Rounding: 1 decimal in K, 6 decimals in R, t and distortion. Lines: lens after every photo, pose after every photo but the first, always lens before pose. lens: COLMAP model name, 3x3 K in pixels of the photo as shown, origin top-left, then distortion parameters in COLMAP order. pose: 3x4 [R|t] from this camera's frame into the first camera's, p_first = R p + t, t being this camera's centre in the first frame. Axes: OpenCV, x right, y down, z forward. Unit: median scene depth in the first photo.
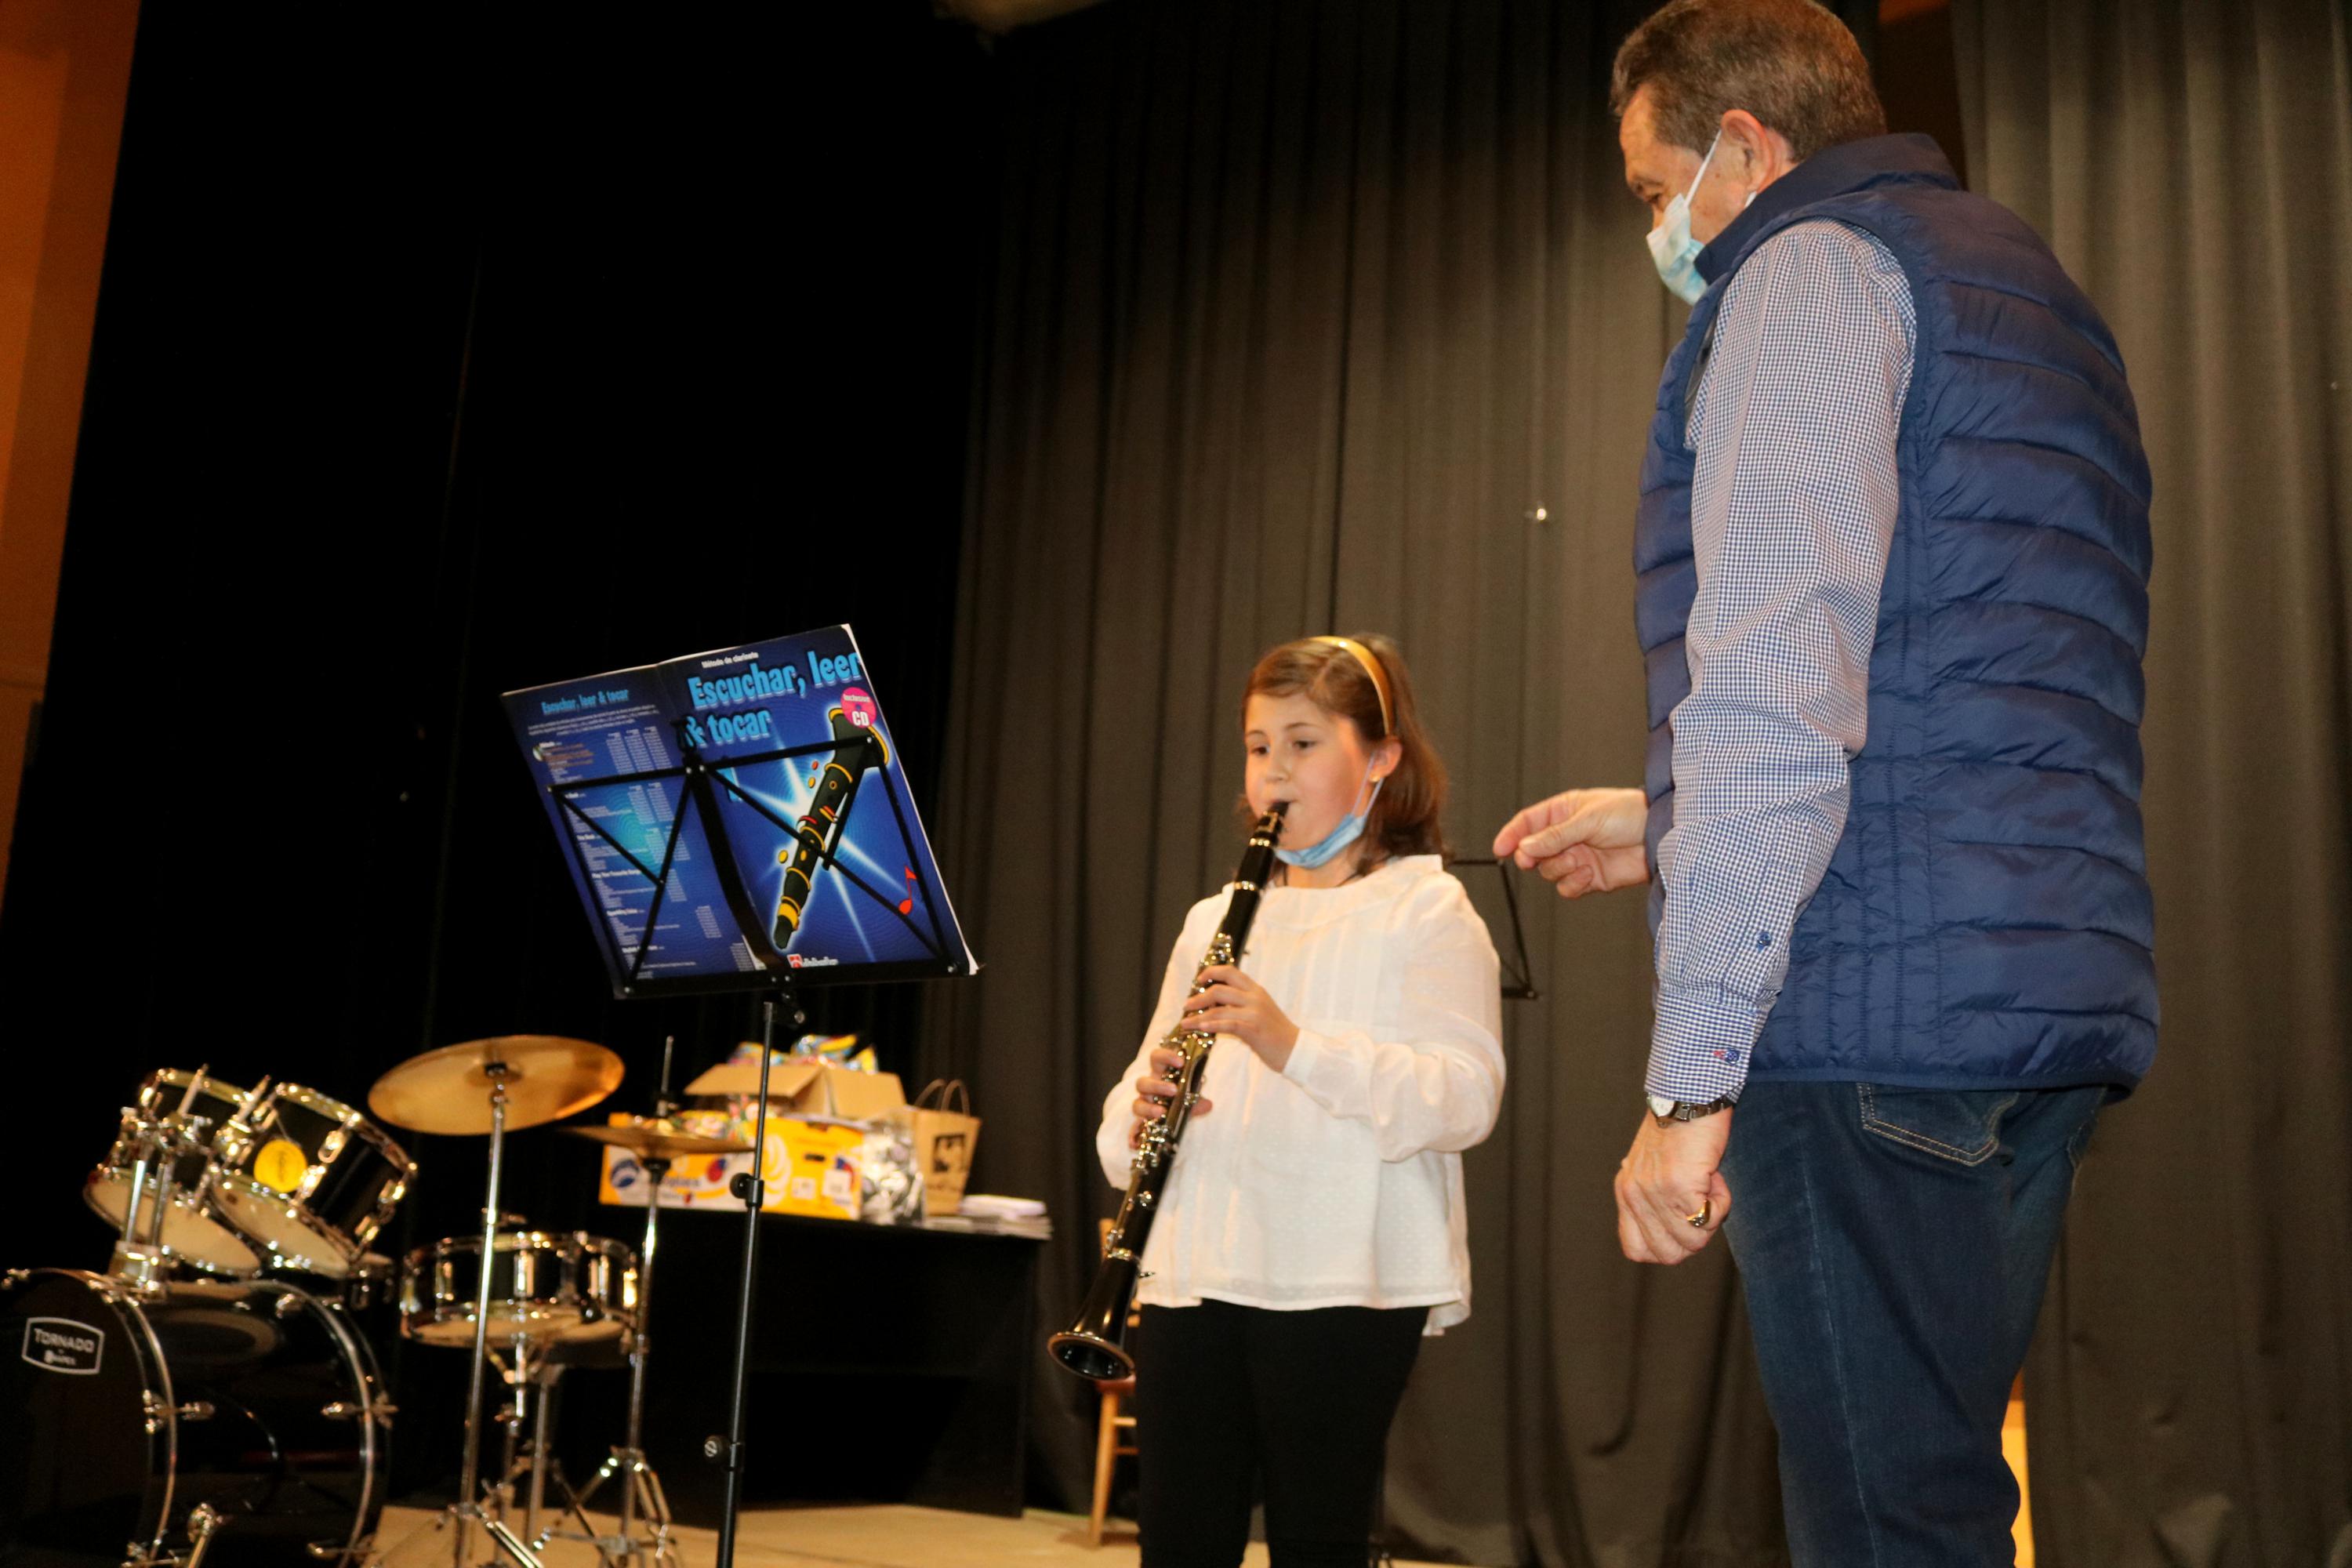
lens RADIAL K [[2485.9, 0, 1176.0], [0, 2485.9, 784.0], [0, 0, 1]] dist [-0.105220, 0.092708]
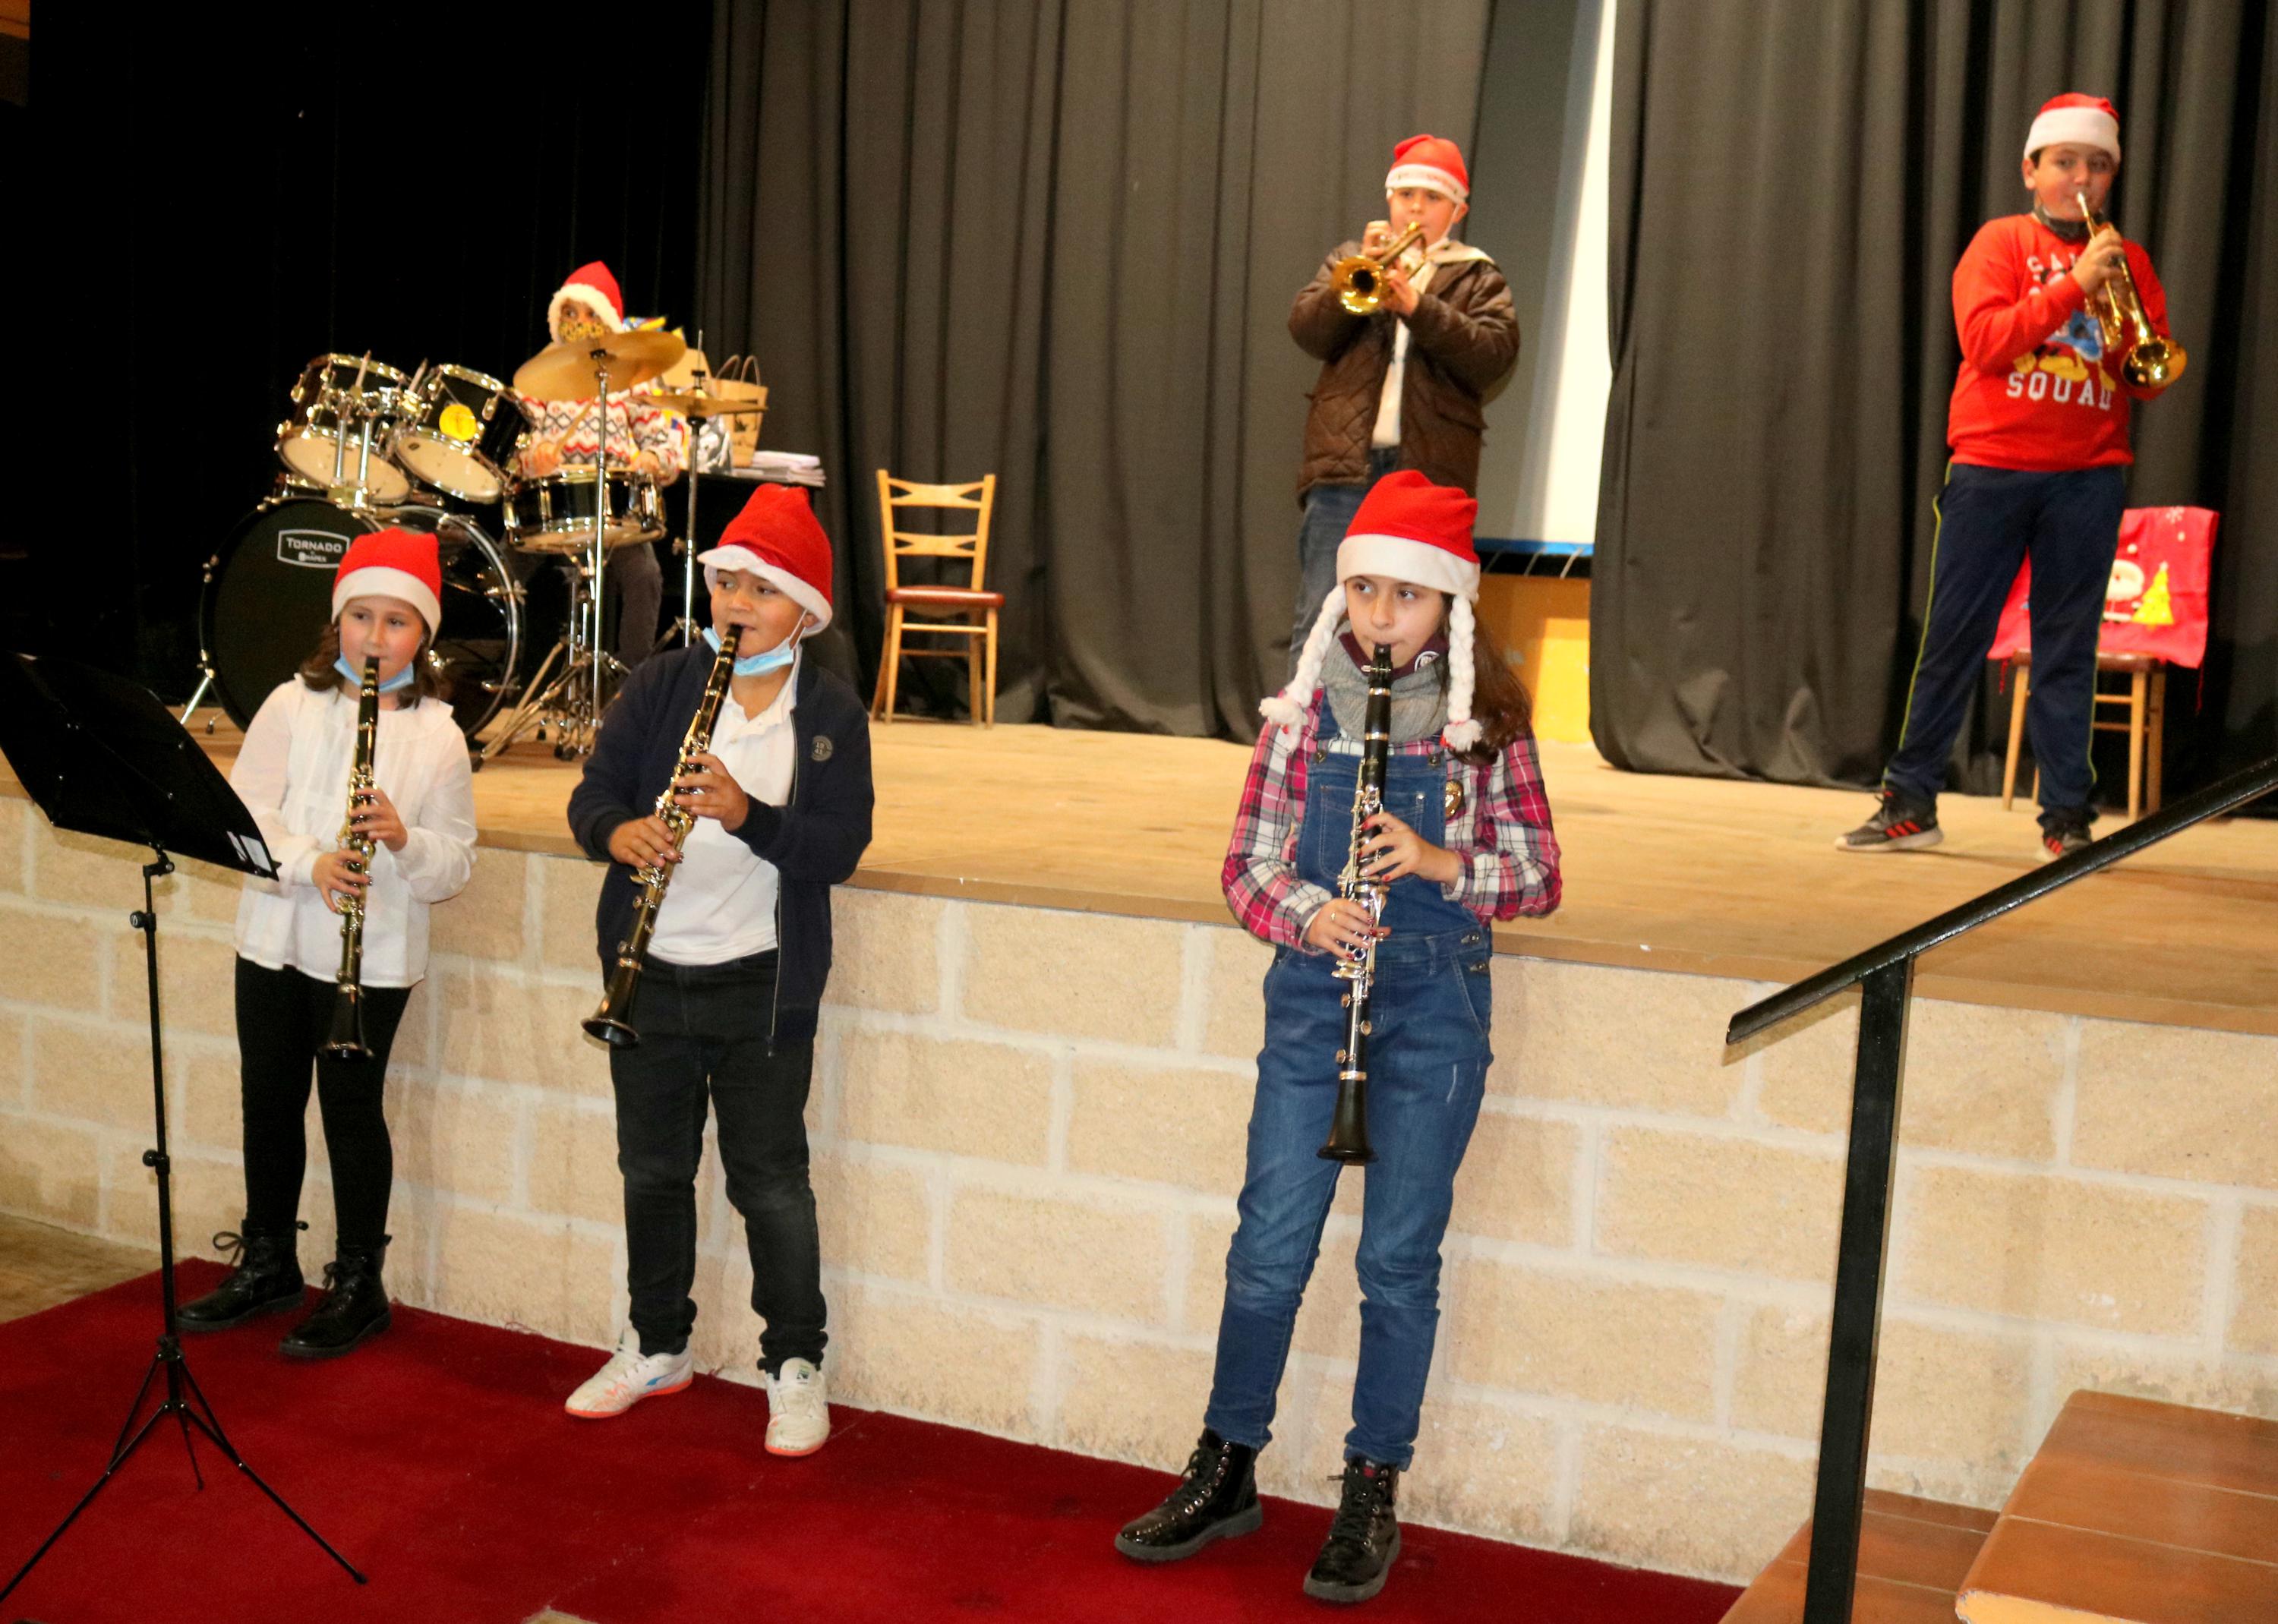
lens RADIAL K [[2693.5, 0, 1139.0], [0, 2693.5, 812.0], [0, 0, 1]] dist [-0.091256, -0.016566]
pose [[0.986313, -0.013514, 0.164332, -0.134072], [-0.034381, 0.957873, 0.285125, -0.051711], [-0.161262, -0.286873, 0.944298, -0.365382]]
